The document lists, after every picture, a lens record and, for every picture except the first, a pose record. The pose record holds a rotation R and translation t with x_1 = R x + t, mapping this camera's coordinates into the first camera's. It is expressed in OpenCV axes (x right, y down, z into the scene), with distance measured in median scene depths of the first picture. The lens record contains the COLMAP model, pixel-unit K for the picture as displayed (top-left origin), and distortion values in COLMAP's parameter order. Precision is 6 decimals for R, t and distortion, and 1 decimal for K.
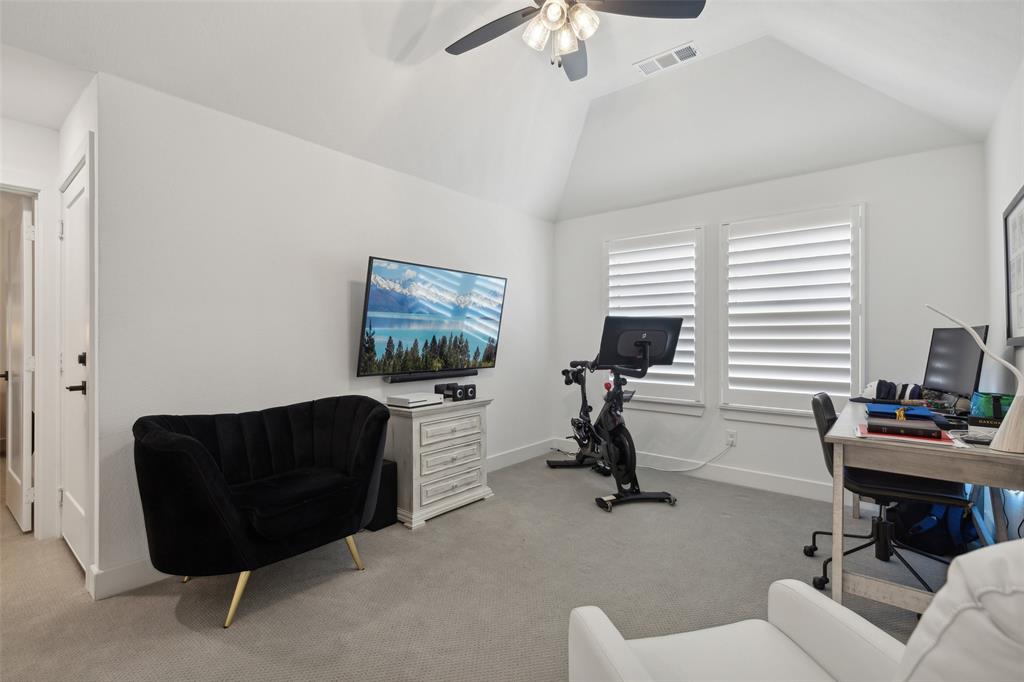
lens RADIAL K [[464.5, 0, 508.2], [0, 464.5, 347.6], [0, 0, 1]] dist [0.005038, 0.000027]
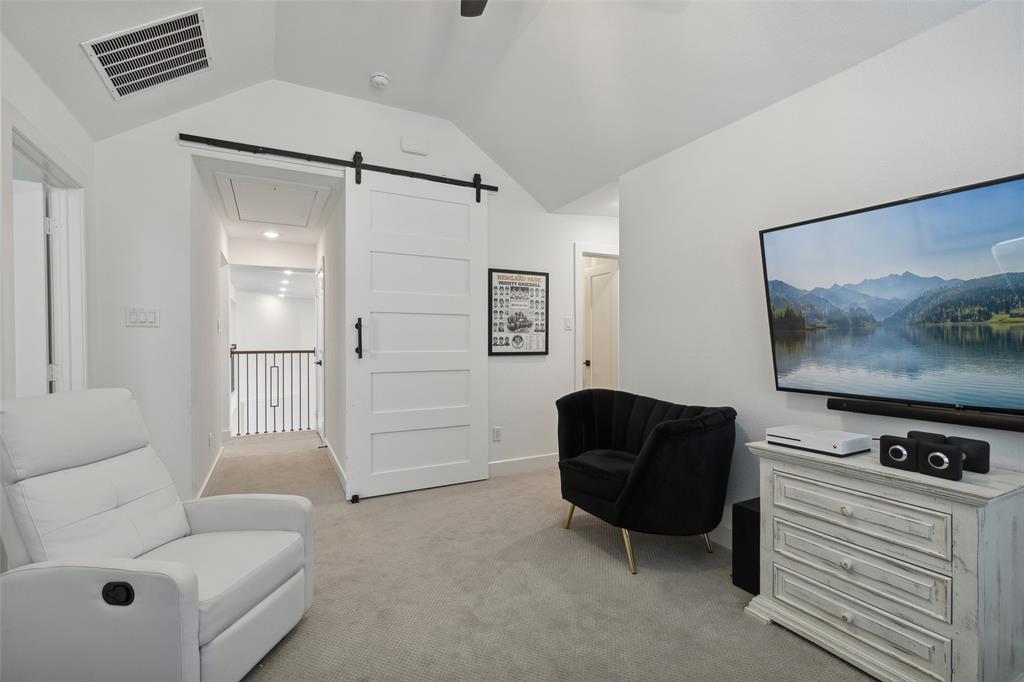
lens RADIAL K [[464.5, 0, 510.3], [0, 464.5, 336.1], [0, 0, 1]] dist [0.005038, 0.000027]
pose [[-0.402800, -0.003329, -0.915282, 0.544826], [-0.002388, 0.999994, -0.002586, -0.024445], [0.915285, 0.001144, -0.402805, 0.883198]]
